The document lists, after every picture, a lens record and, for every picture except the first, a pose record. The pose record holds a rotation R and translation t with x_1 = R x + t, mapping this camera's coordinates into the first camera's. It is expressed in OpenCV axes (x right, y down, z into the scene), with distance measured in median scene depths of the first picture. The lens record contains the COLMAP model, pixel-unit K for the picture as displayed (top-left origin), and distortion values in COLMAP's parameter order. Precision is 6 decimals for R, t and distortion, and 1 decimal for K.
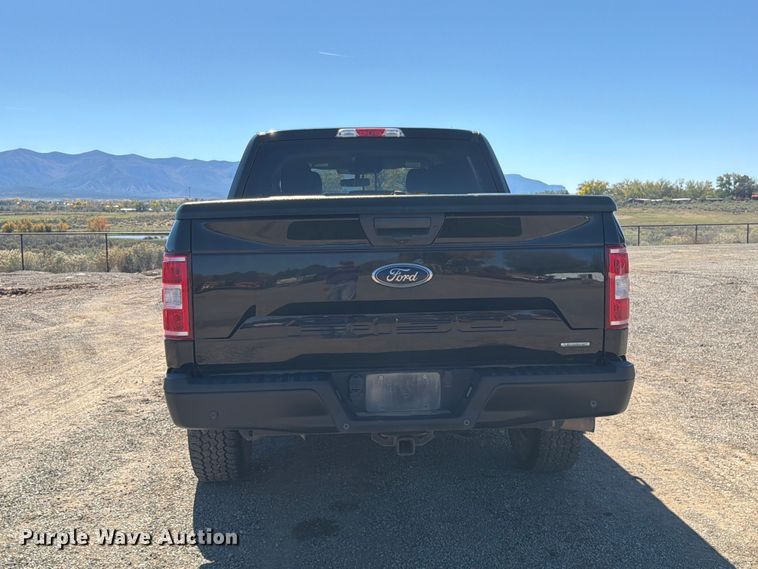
lens RADIAL K [[816.4, 0, 384.5], [0, 816.4, 276.3], [0, 0, 1]] dist [0.033044, 0.000000]
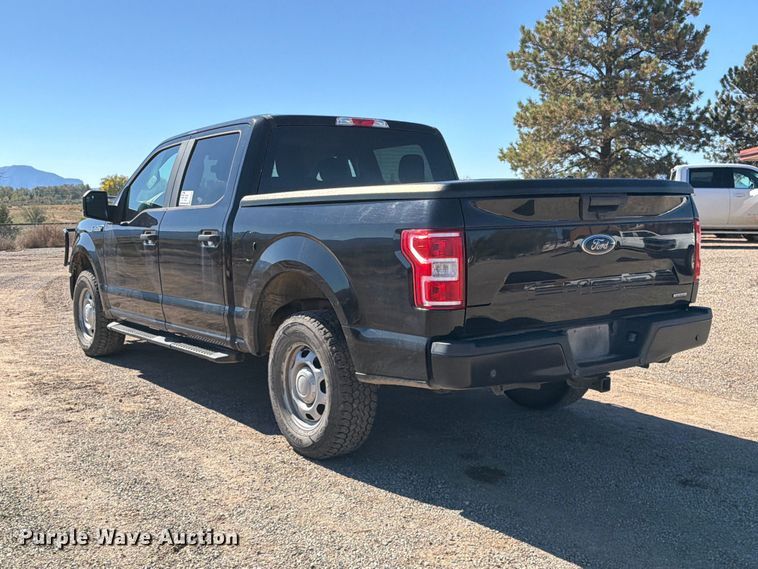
lens RADIAL K [[816.4, 0, 375.9], [0, 816.4, 286.7], [0, 0, 1]] dist [0.033044, 0.000000]
pose [[0.853228, -0.049593, 0.519175, -0.666264], [0.040843, 0.998765, 0.028281, 0.009698], [-0.519936, -0.002925, 0.854200, 0.096600]]
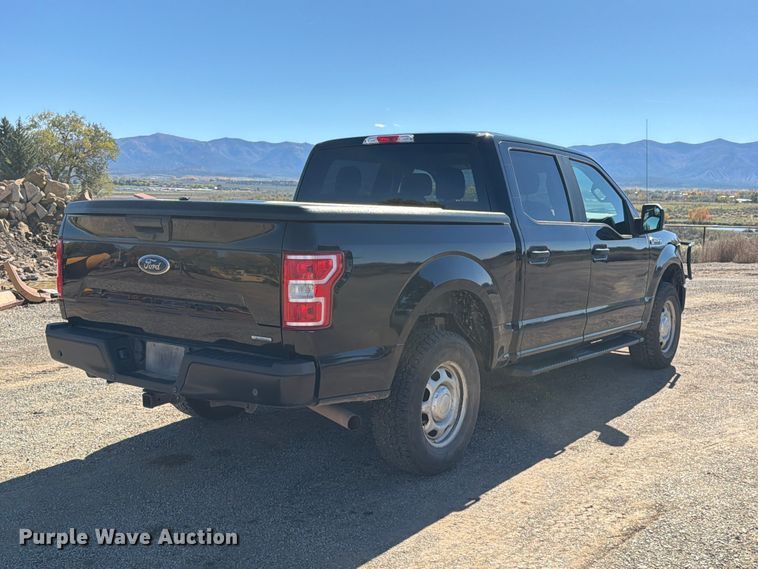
lens RADIAL K [[816.4, 0, 378.2], [0, 816.4, 290.3], [0, 0, 1]] dist [0.033044, 0.000000]
pose [[0.753685, 0.089917, -0.651056, 0.819868], [-0.070974, 0.995939, 0.055386, -0.041976], [0.653393, 0.004464, 0.757006, 0.202535]]
